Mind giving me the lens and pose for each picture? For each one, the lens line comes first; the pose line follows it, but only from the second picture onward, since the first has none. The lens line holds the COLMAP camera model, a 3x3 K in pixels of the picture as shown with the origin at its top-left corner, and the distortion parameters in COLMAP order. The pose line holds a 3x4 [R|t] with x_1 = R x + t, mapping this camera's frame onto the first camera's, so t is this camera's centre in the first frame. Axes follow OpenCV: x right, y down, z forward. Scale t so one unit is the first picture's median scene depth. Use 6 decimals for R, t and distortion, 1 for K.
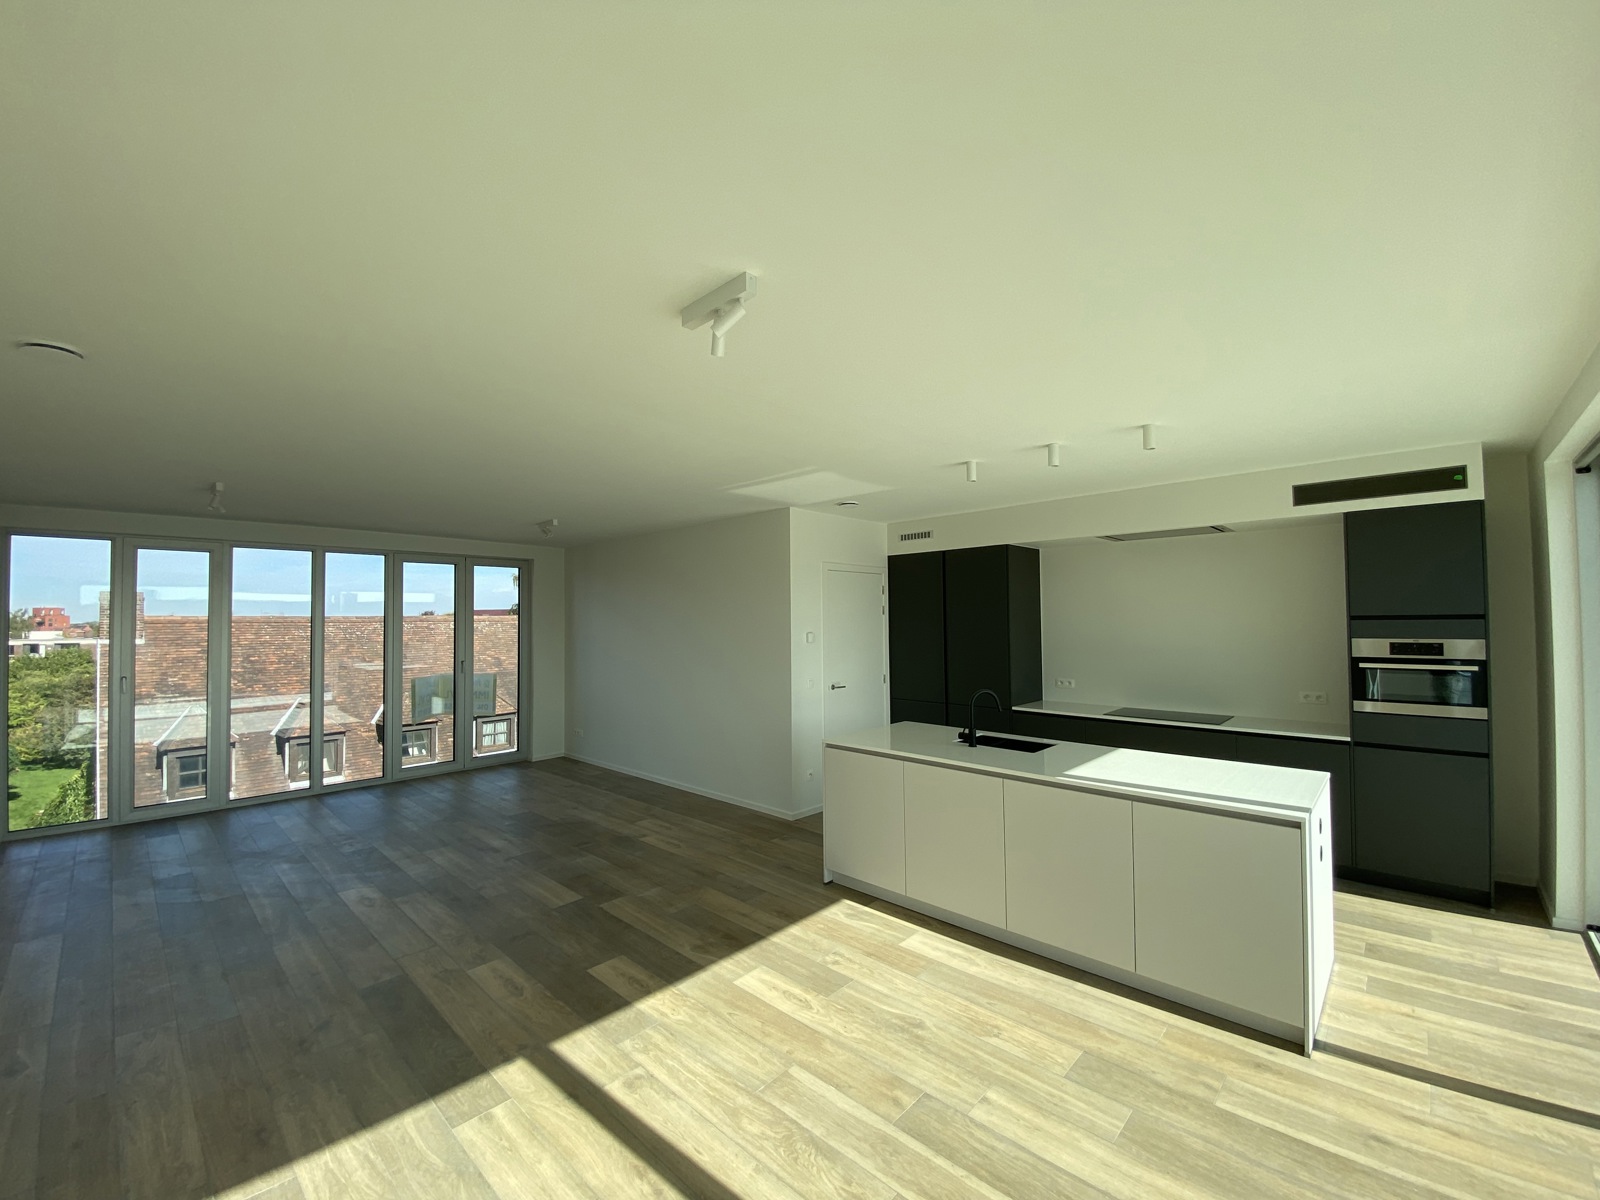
lens RADIAL K [[659.9, 0, 798.5], [0, 659.9, 603.1], [0, 0, 1]] dist [-0.000351, -0.000350]
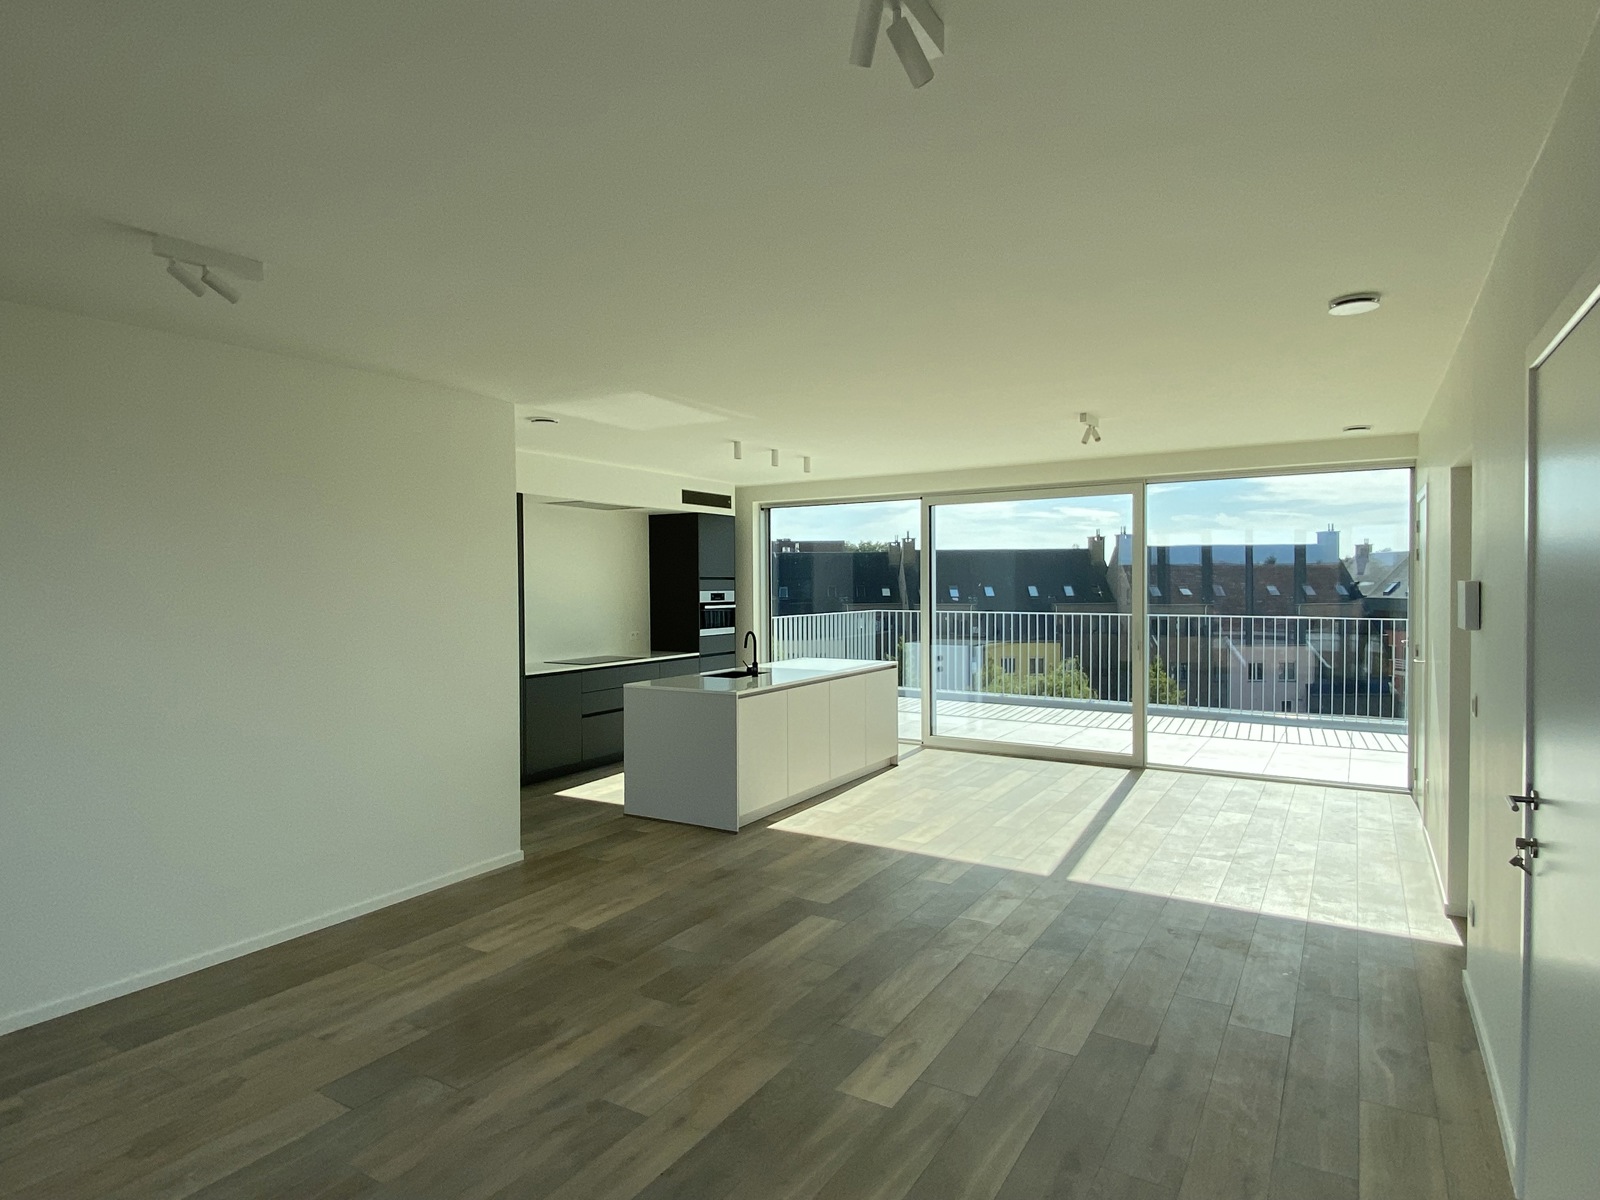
lens RADIAL K [[877.5, 0, 796.5], [0, 877.5, 595.6], [0, 0, 1]] dist [-0.023708, -0.001198]
pose [[-0.192605, 0.004342, 0.981267, -1.298967], [0.007758, 0.999966, -0.002902, 0.070557], [-0.981246, 0.007054, -0.192632, 1.181006]]
